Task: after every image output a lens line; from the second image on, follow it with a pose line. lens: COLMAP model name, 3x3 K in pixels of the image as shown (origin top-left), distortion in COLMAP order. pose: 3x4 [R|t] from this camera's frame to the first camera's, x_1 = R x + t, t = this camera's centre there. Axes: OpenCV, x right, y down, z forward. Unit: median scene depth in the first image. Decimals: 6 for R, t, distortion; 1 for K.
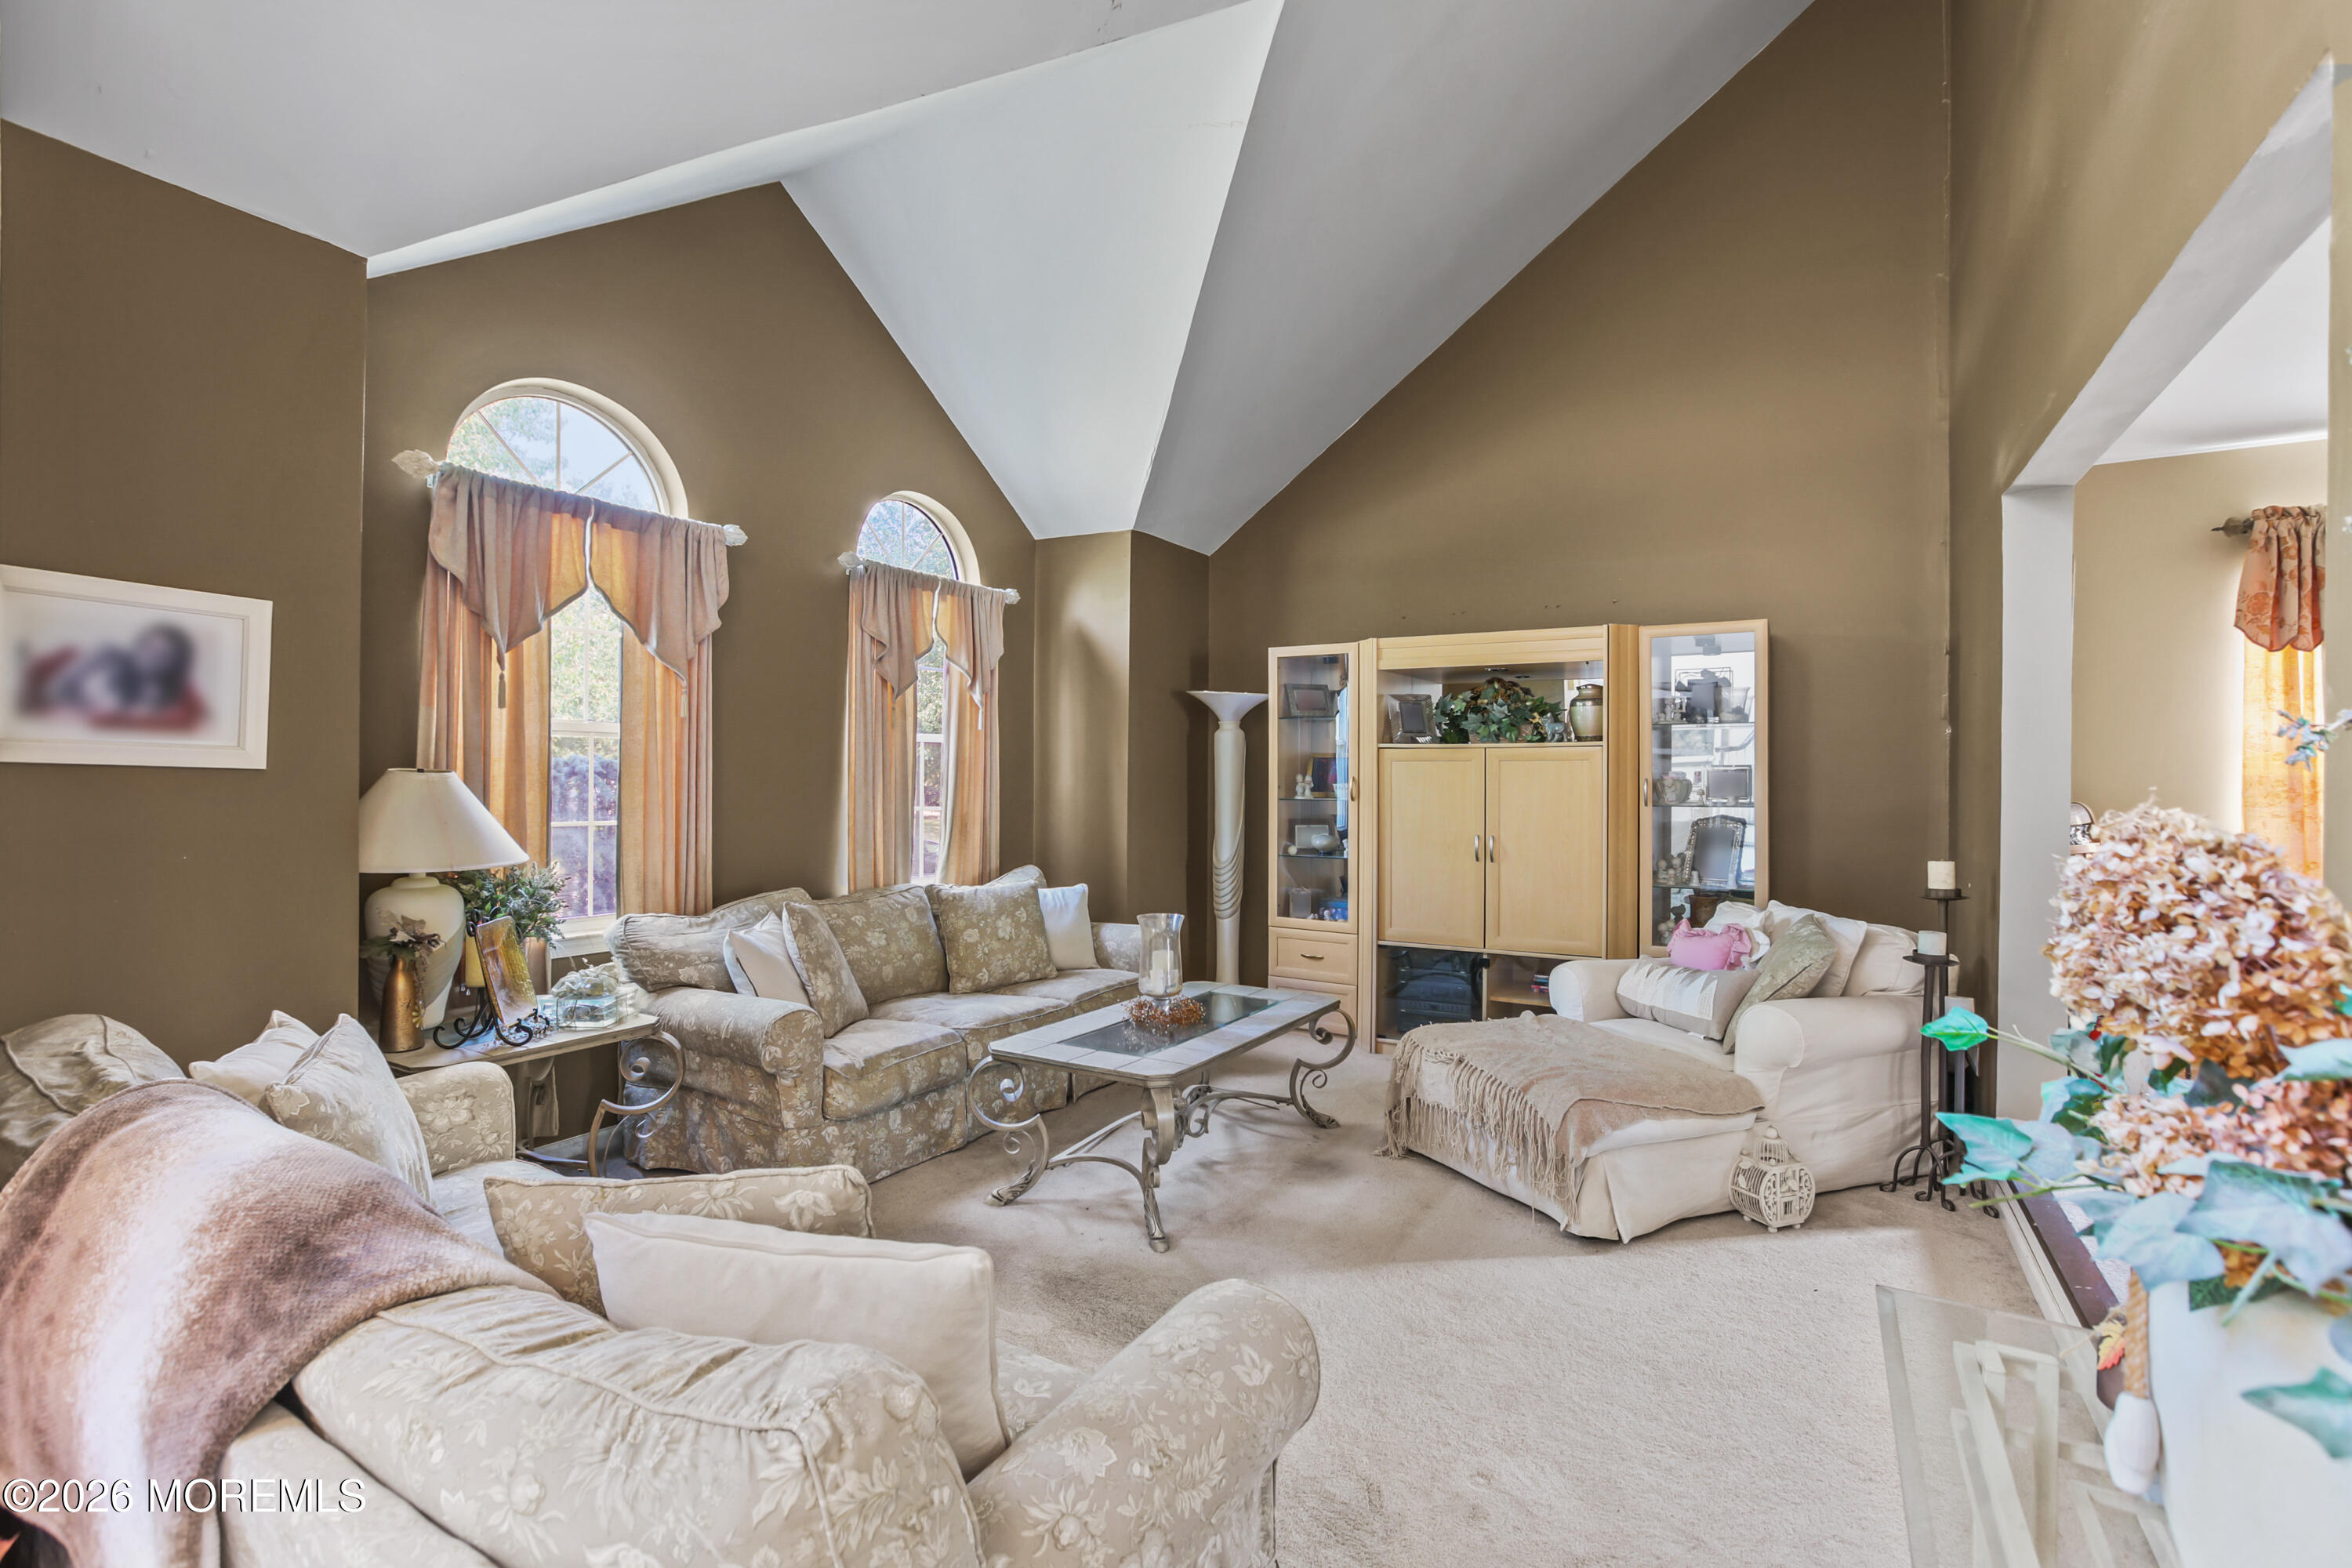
lens RADIAL K [[1082.4, 0, 1167.9], [0, 1082.4, 792.7], [0, 0, 1]] dist [-0.023947, 0.000219]
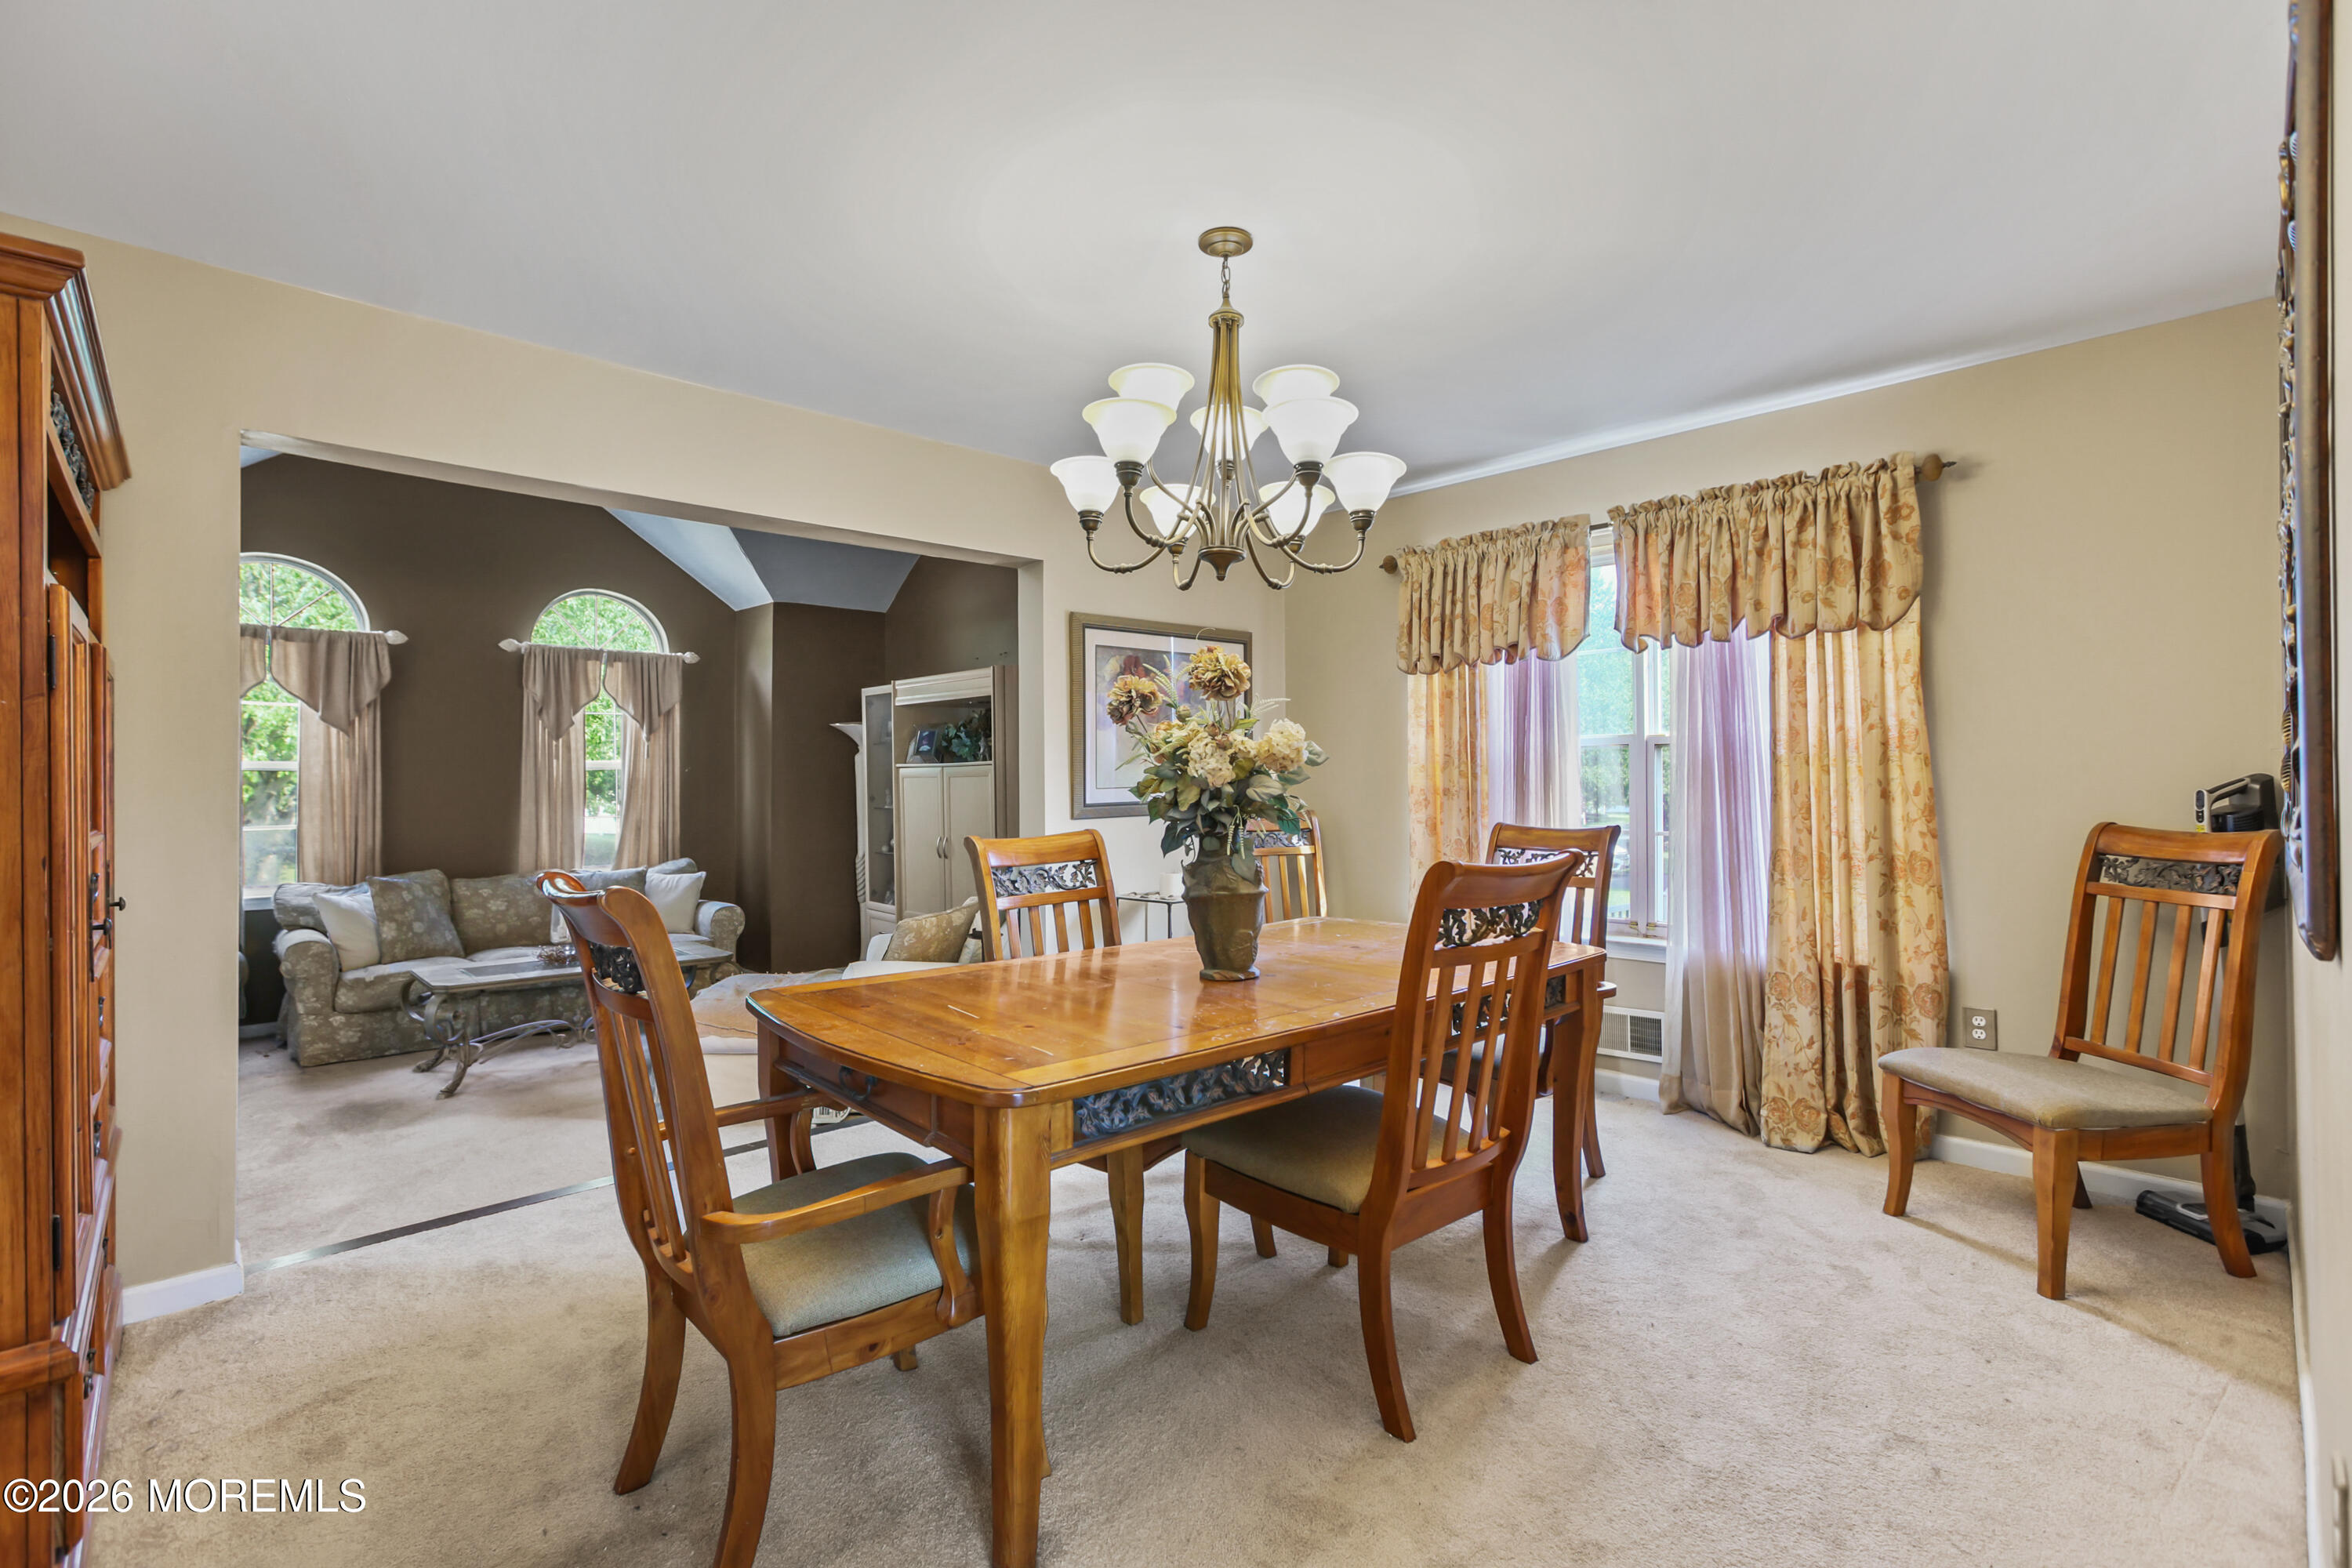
lens RADIAL K [[1069.9, 0, 1169.8], [0, 1069.9, 787.5], [0, 0, 1]] dist [-0.010627, 0.000439]
pose [[0.953254, -0.007605, -0.302075, 0.963409], [0.005650, 0.999957, -0.007344, -0.008042], [0.302118, 0.005294, 0.953256, -0.096307]]
